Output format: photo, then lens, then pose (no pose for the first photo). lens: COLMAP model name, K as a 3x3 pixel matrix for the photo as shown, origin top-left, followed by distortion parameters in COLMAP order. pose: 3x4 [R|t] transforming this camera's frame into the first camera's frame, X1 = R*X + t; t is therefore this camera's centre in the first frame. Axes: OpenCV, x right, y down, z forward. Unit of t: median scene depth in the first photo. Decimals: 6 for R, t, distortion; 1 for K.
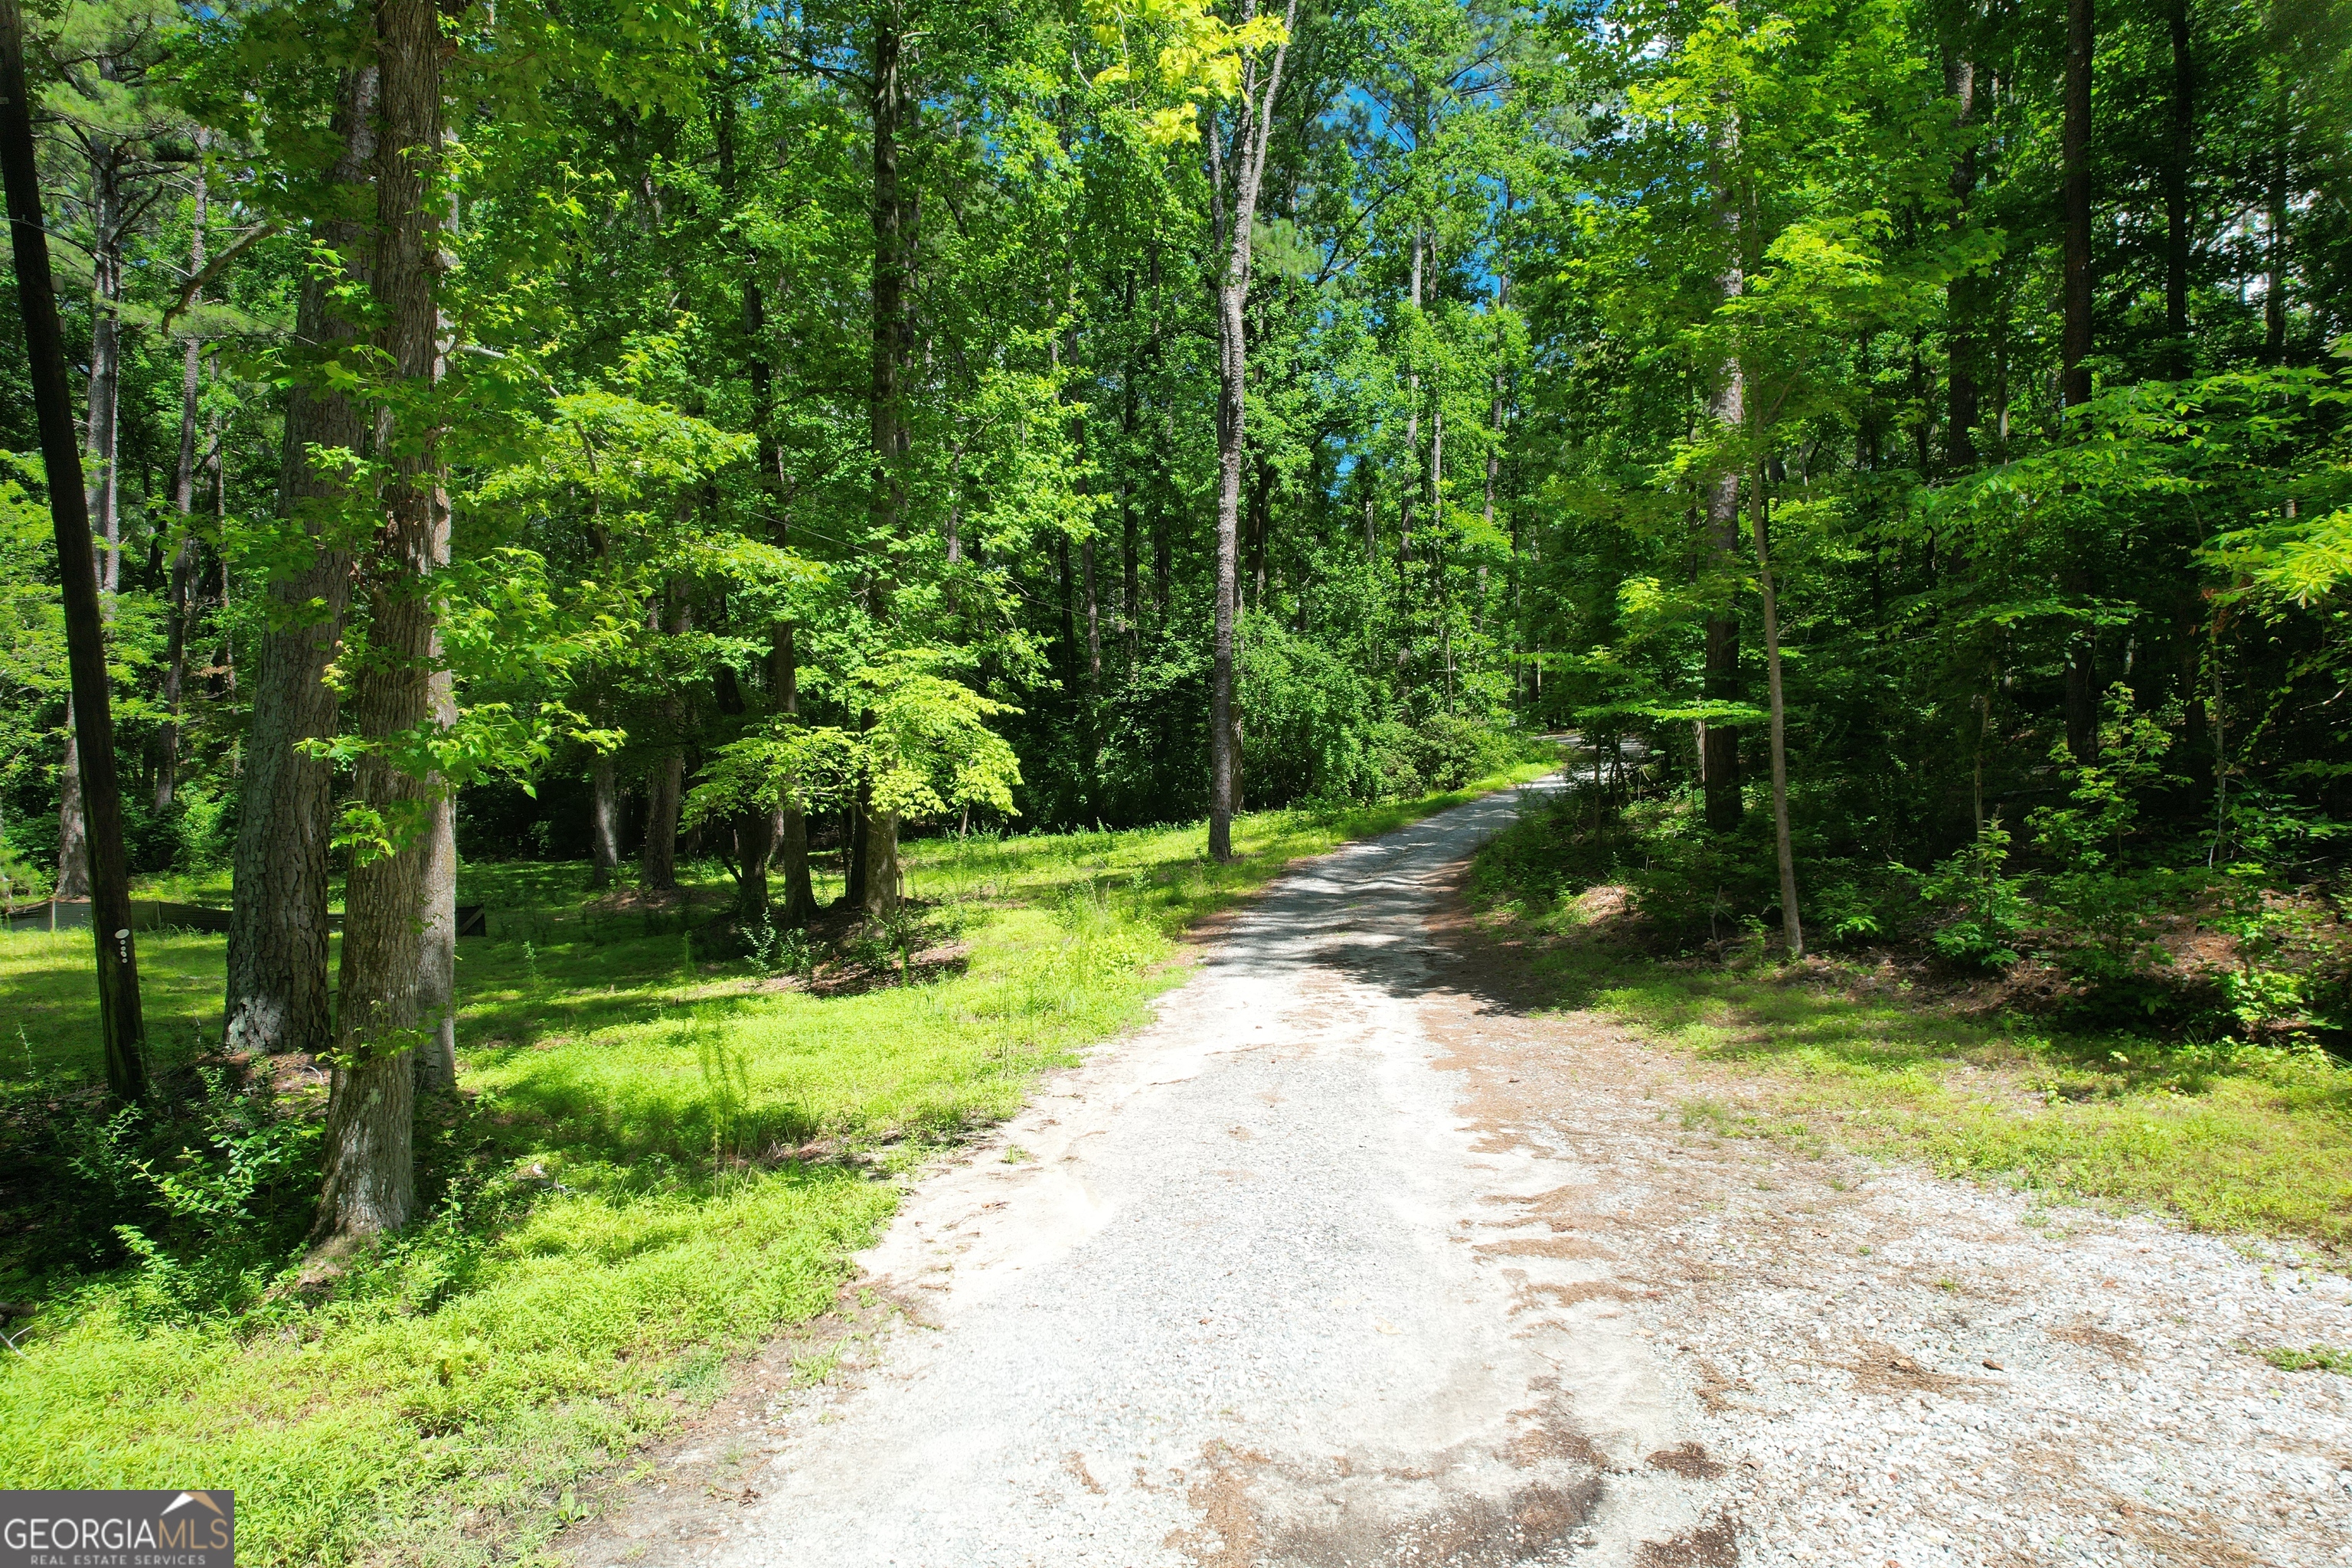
lens RADIAL K [[1498.8, 0, 1179.7], [0, 1498.8, 794.1], [0, 0, 1]] dist [-0.077104, 0.077408]
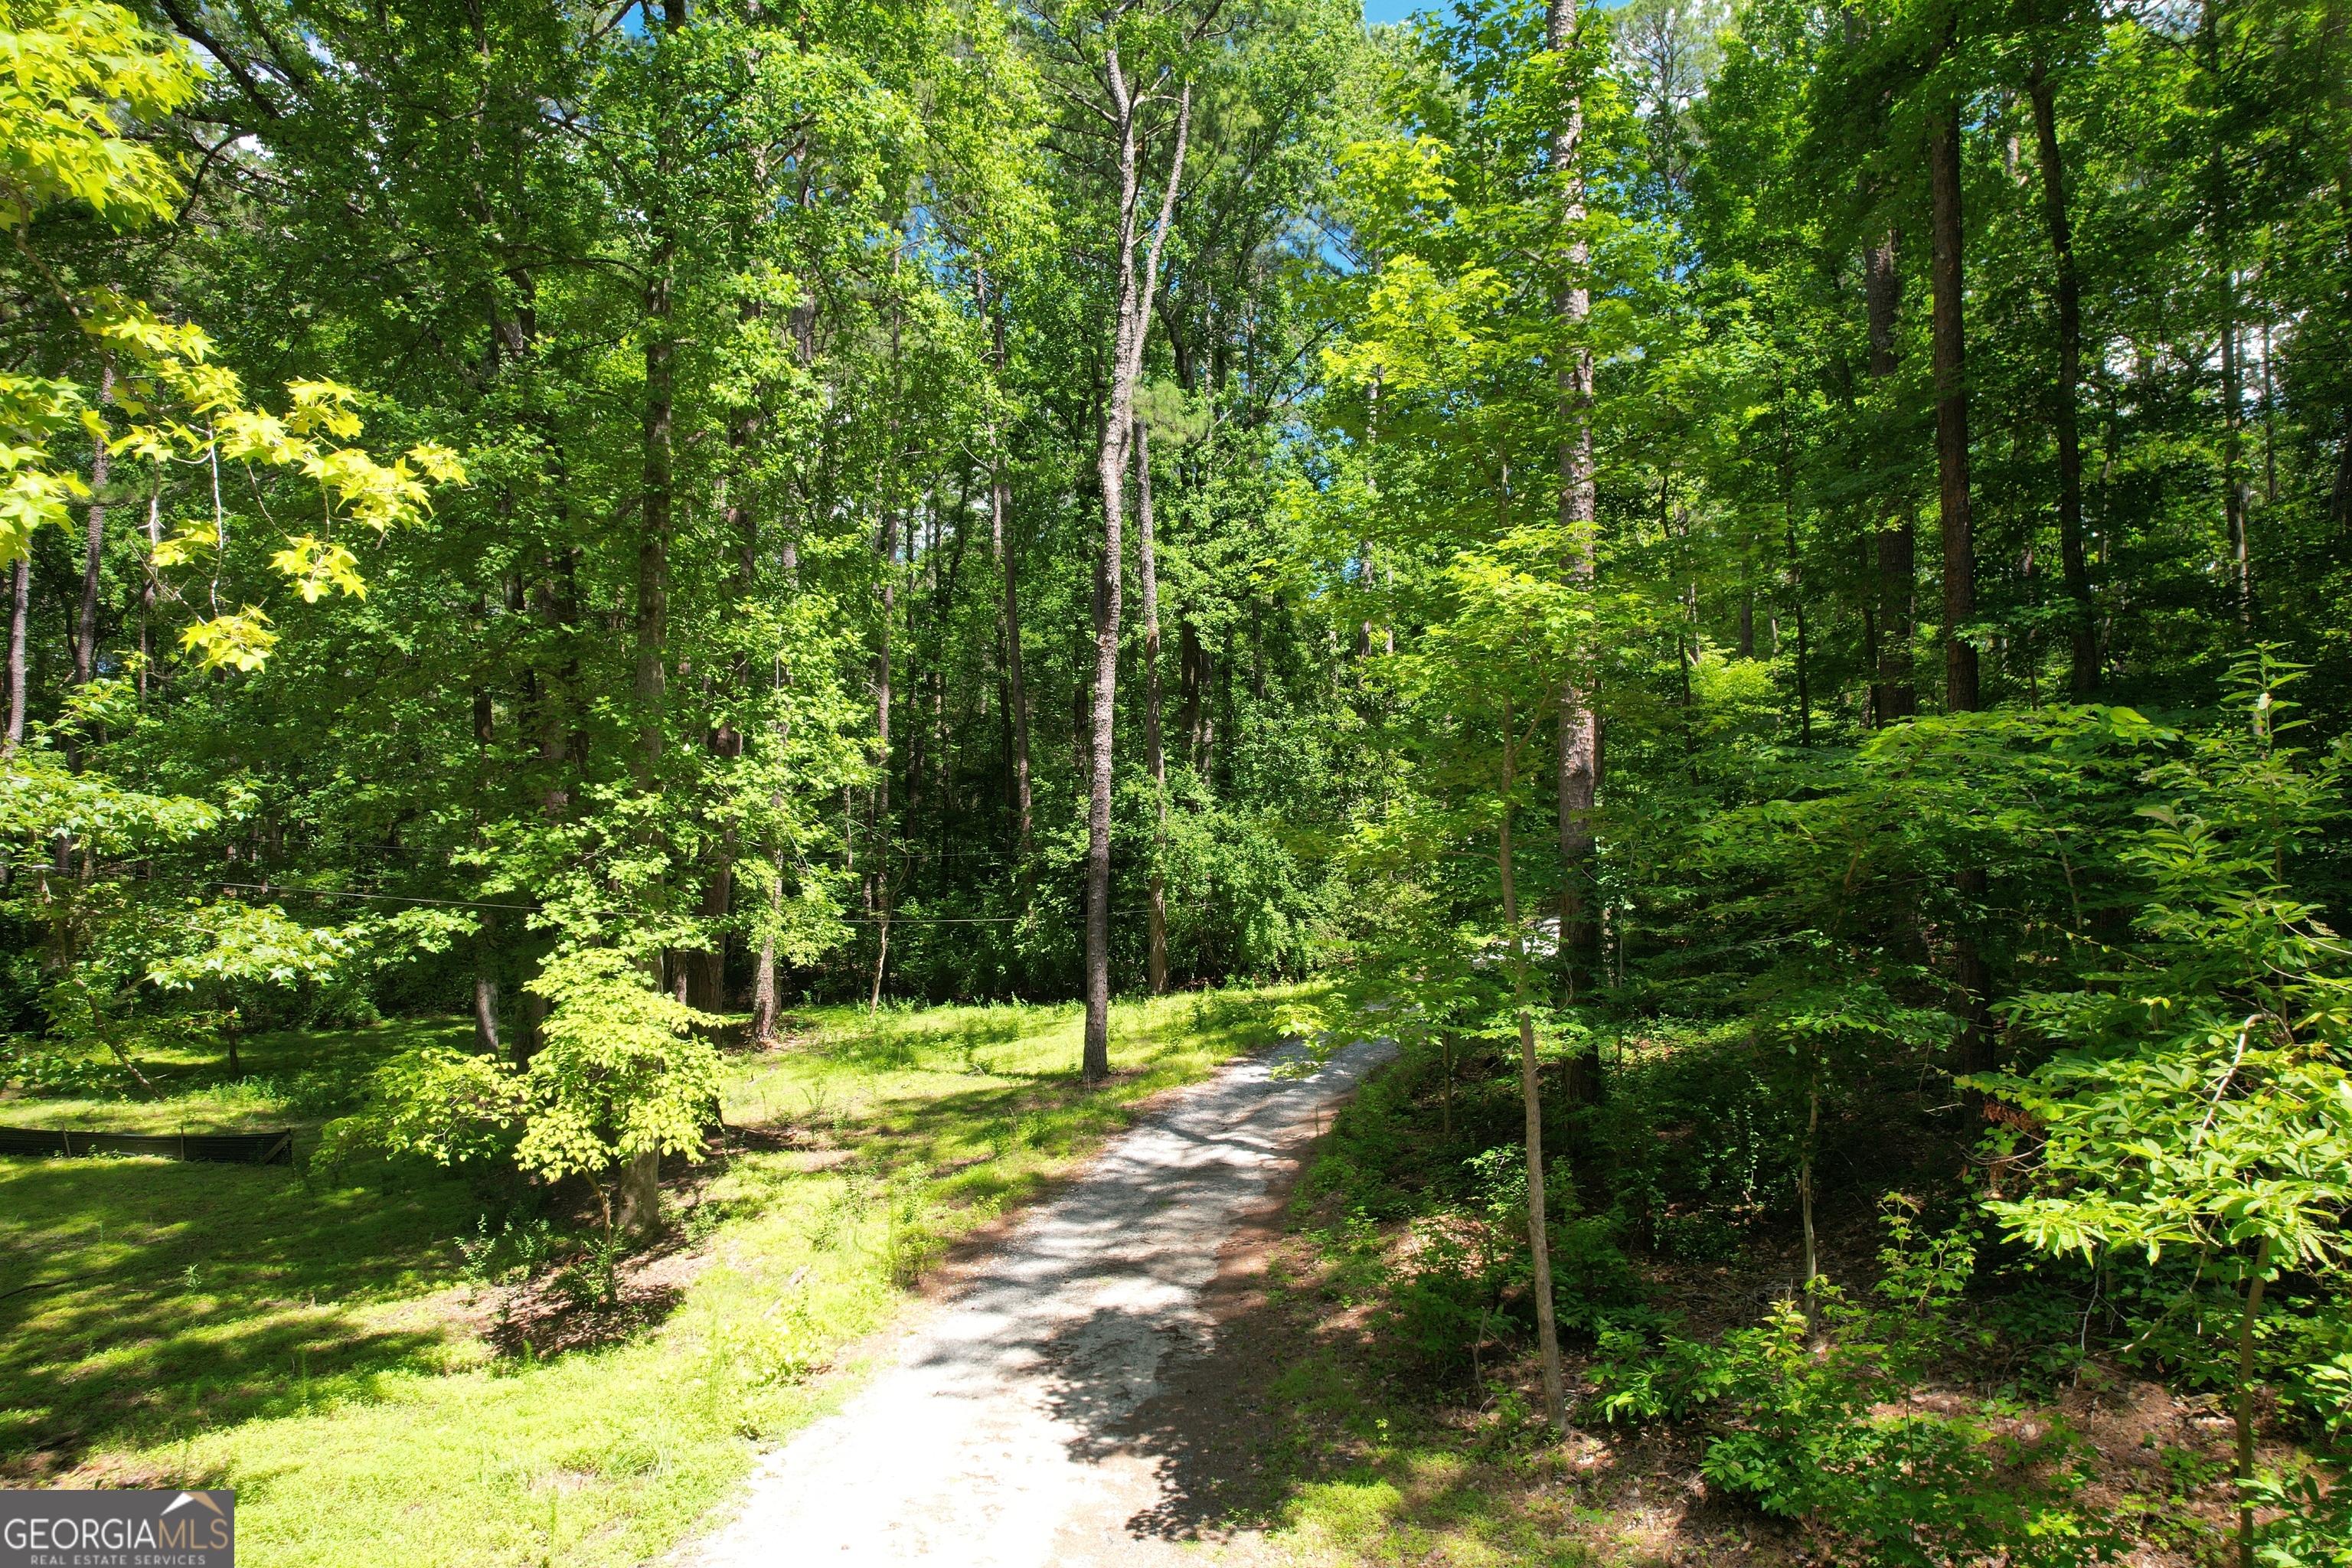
lens RADIAL K [[1498.8, 0, 1179.7], [0, 1498.8, 794.1], [0, 0, 1]] dist [-0.077104, 0.077408]
pose [[0.999811, -0.002780, -0.019237, 0.070994], [0.001692, 0.998412, -0.056309, -0.057216], [0.019363, 0.056265, 0.998228, 0.060475]]
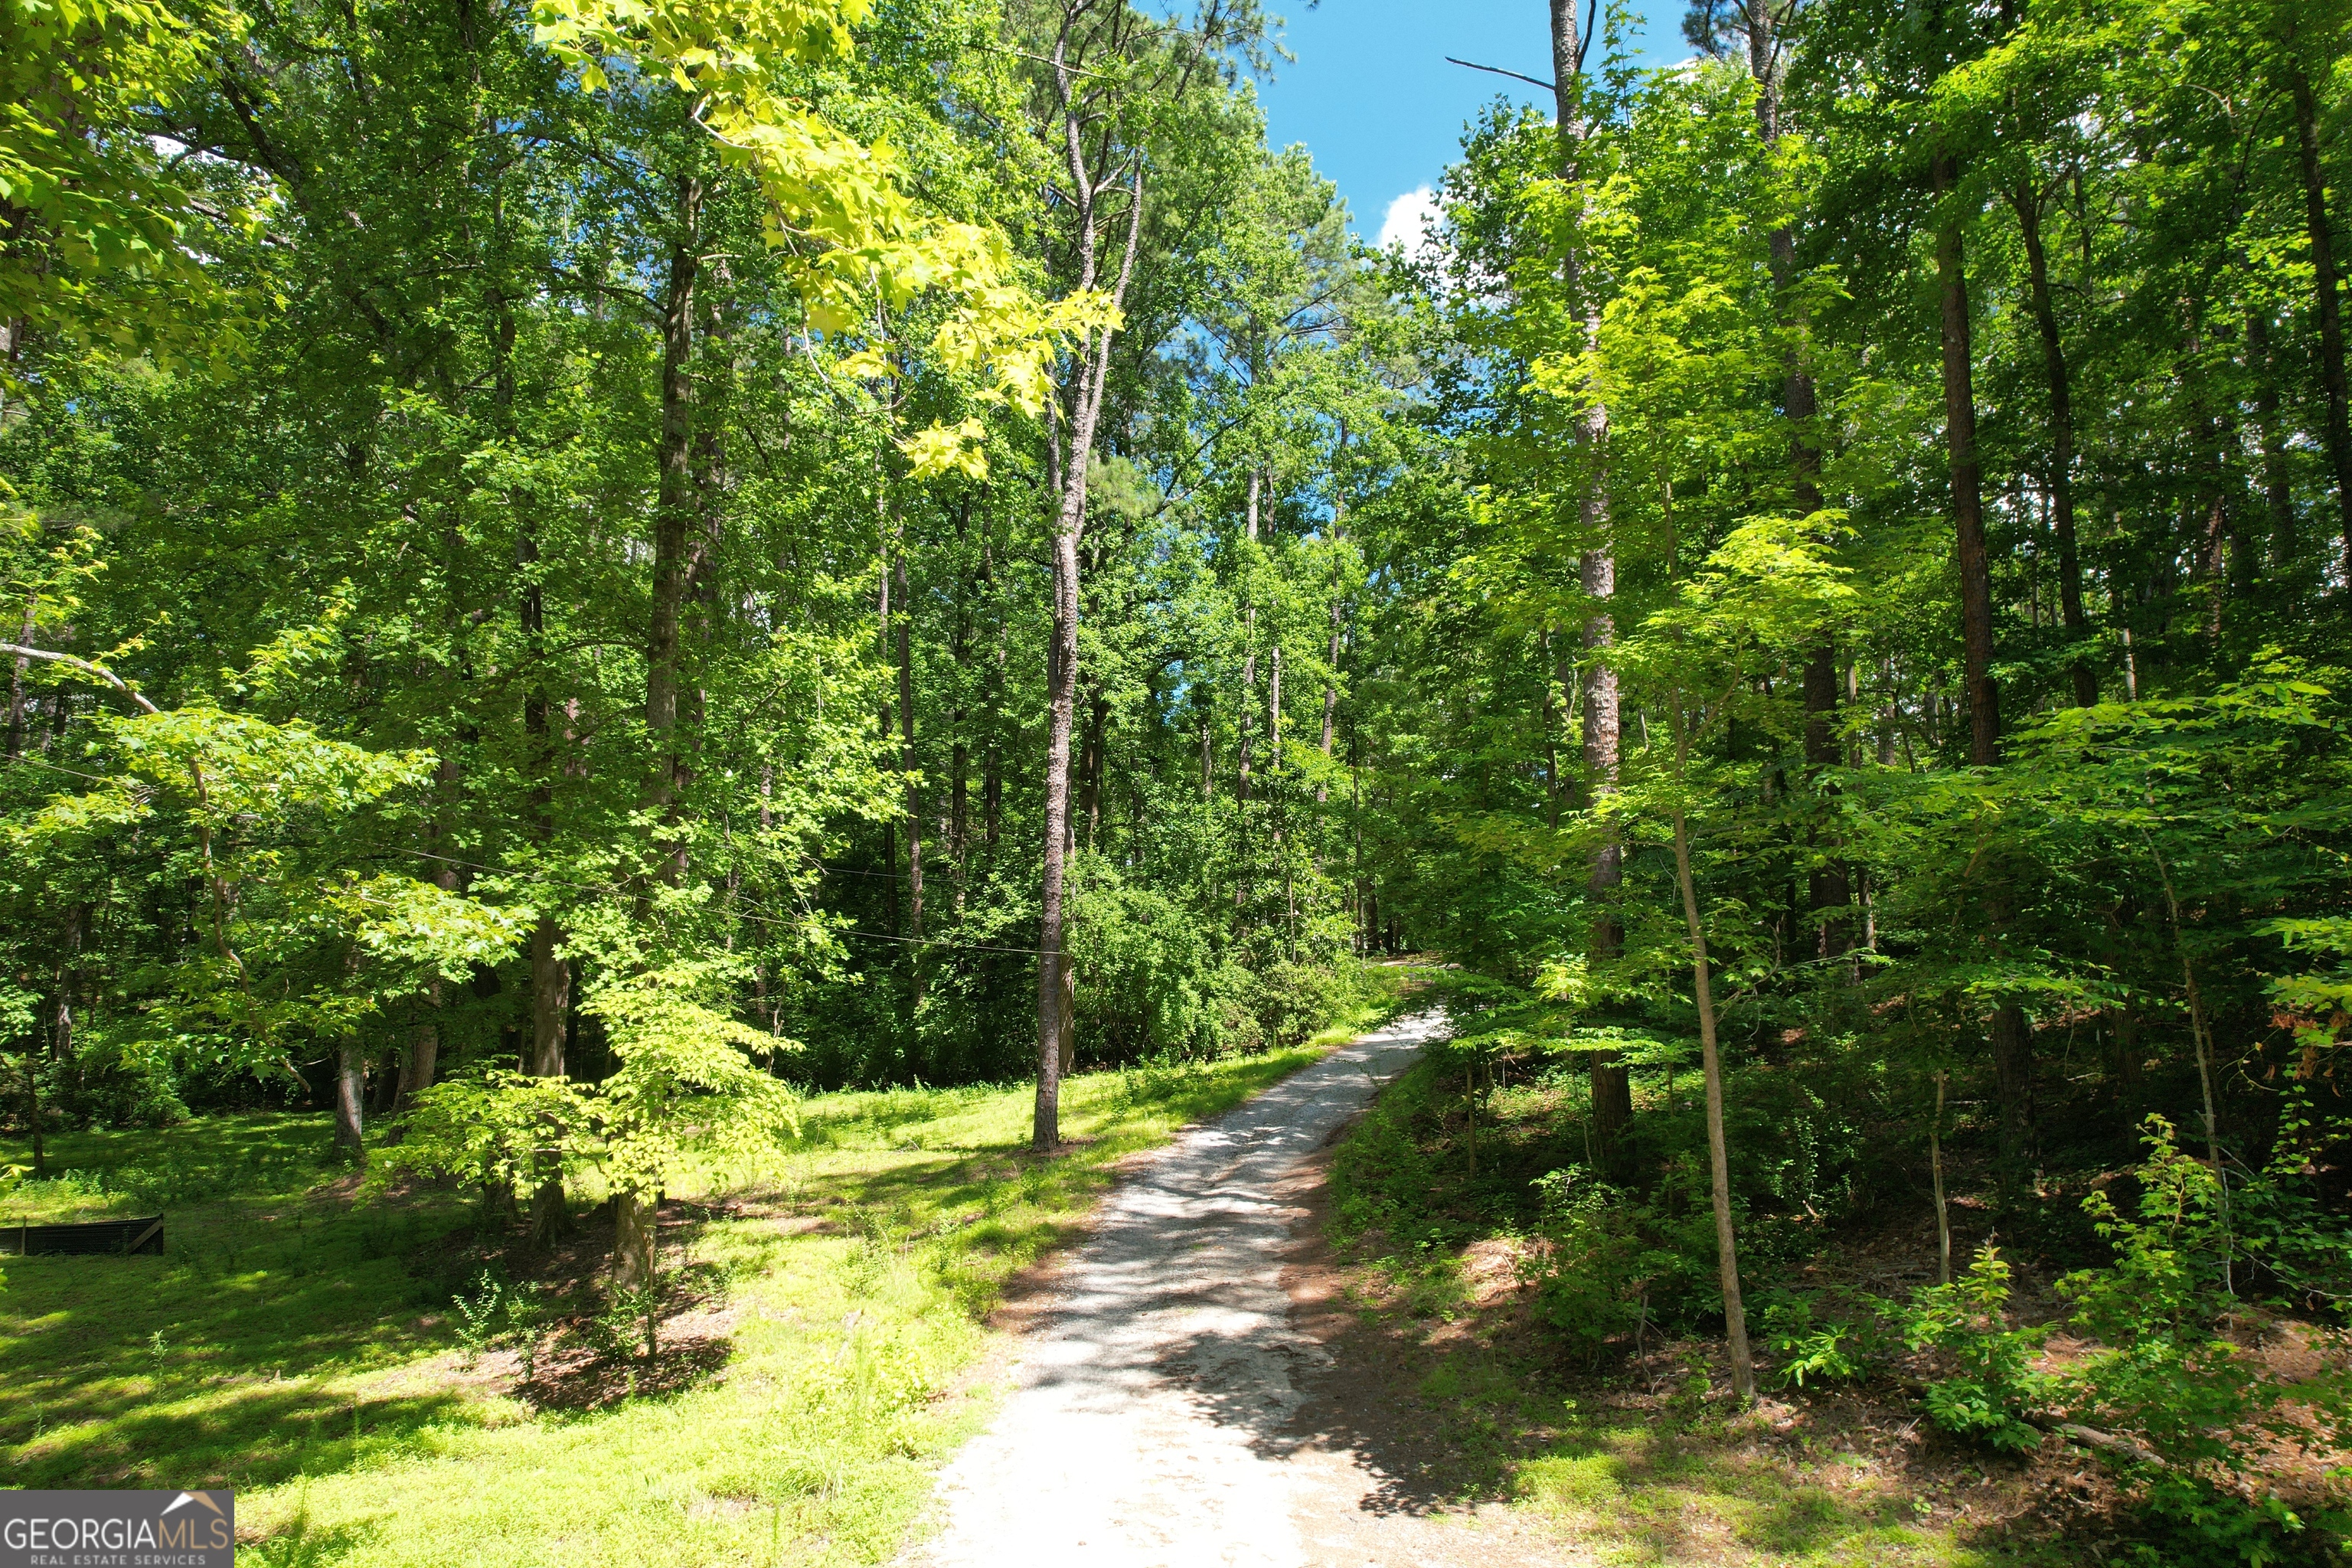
lens RADIAL K [[1498.8, 0, 1179.7], [0, 1498.8, 794.1], [0, 0, 1]] dist [-0.077104, 0.077408]
pose [[0.993921, 0.012675, 0.109364, 0.004393], [0.001821, 0.991323, -0.131437, -0.035573], [-0.110081, 0.130837, 0.985273, 0.060896]]
